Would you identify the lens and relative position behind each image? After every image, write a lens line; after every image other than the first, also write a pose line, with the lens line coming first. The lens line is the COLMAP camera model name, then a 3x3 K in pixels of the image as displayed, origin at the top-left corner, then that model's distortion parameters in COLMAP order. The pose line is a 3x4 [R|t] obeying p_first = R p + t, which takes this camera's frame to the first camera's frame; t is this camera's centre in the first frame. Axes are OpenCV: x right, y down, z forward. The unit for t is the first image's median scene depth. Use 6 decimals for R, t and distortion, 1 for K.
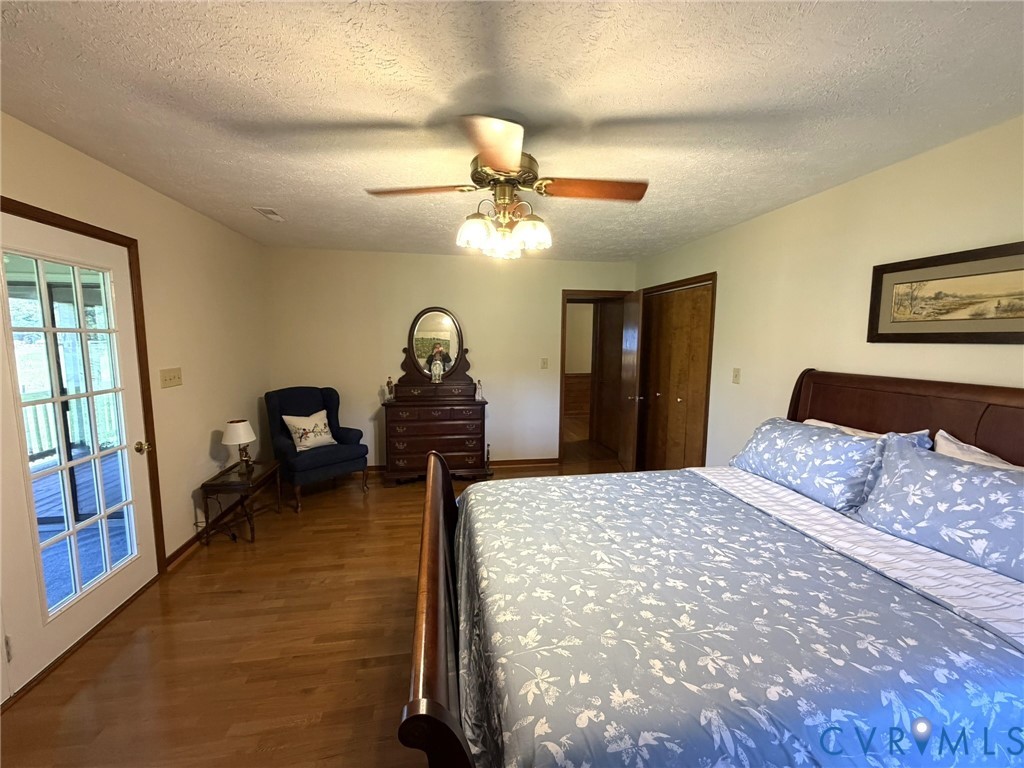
lens RADIAL K [[409.1, 0, 508.8], [0, 409.1, 383.3], [0, 0, 1]] dist [0.003297, -0.000699]
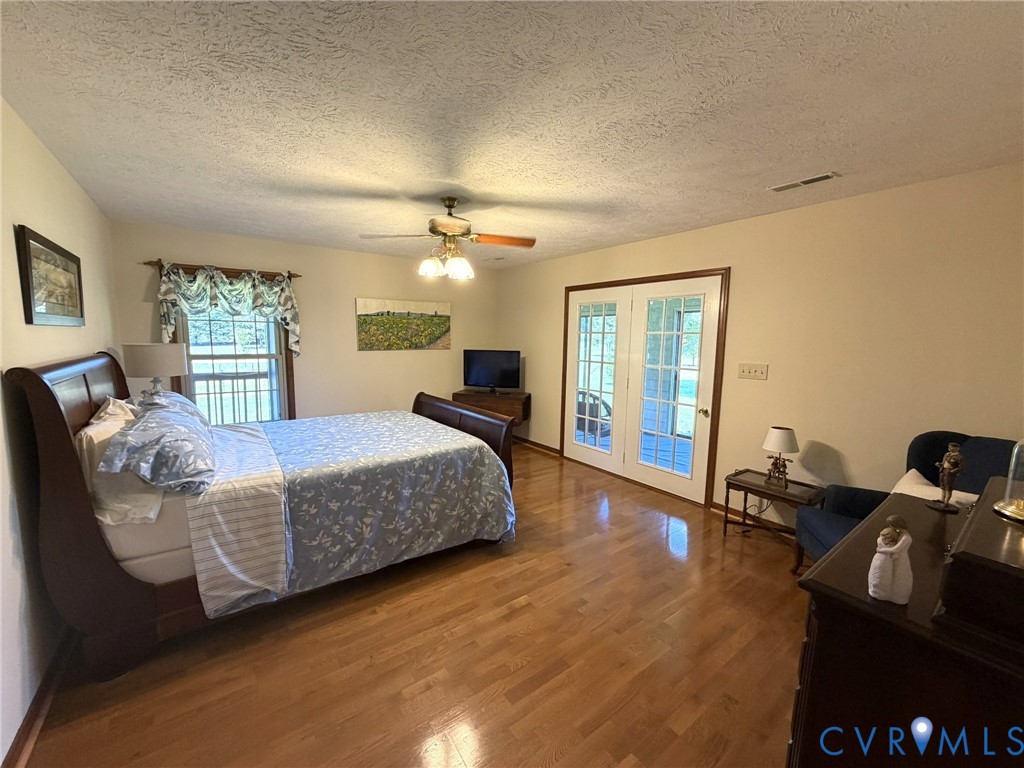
lens RADIAL K [[409.1, 0, 511.0], [0, 409.1, 383.0], [0, 0, 1]] dist [0.003297, -0.000699]
pose [[-0.889425, 0.032048, -0.455957, 0.450677], [-0.074493, 0.974039, 0.213774, -0.239969], [0.450971, 0.224102, -0.863947, 2.239684]]
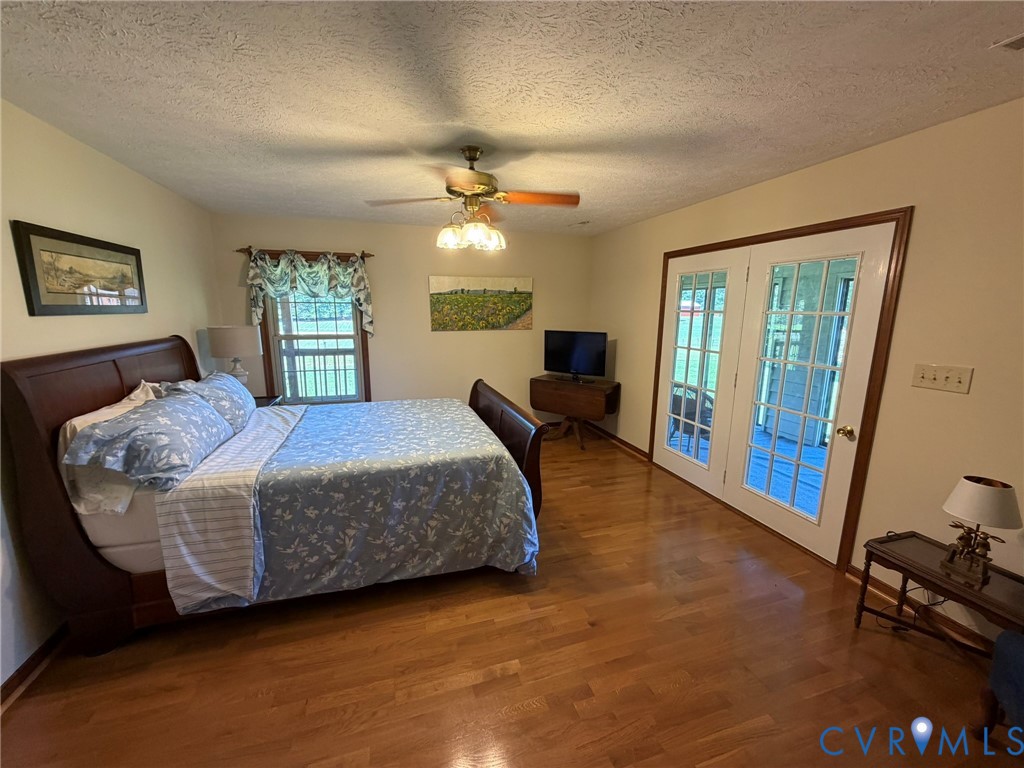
lens RADIAL K [[409.1, 0, 510.9], [0, 409.1, 383.3], [0, 0, 1]] dist [0.003297, -0.000699]
pose [[-0.989999, 0.011730, -0.140582, 0.049378], [-0.030420, 0.955342, 0.293932, -0.256992], [0.137752, 0.295269, -0.945431, 2.068072]]
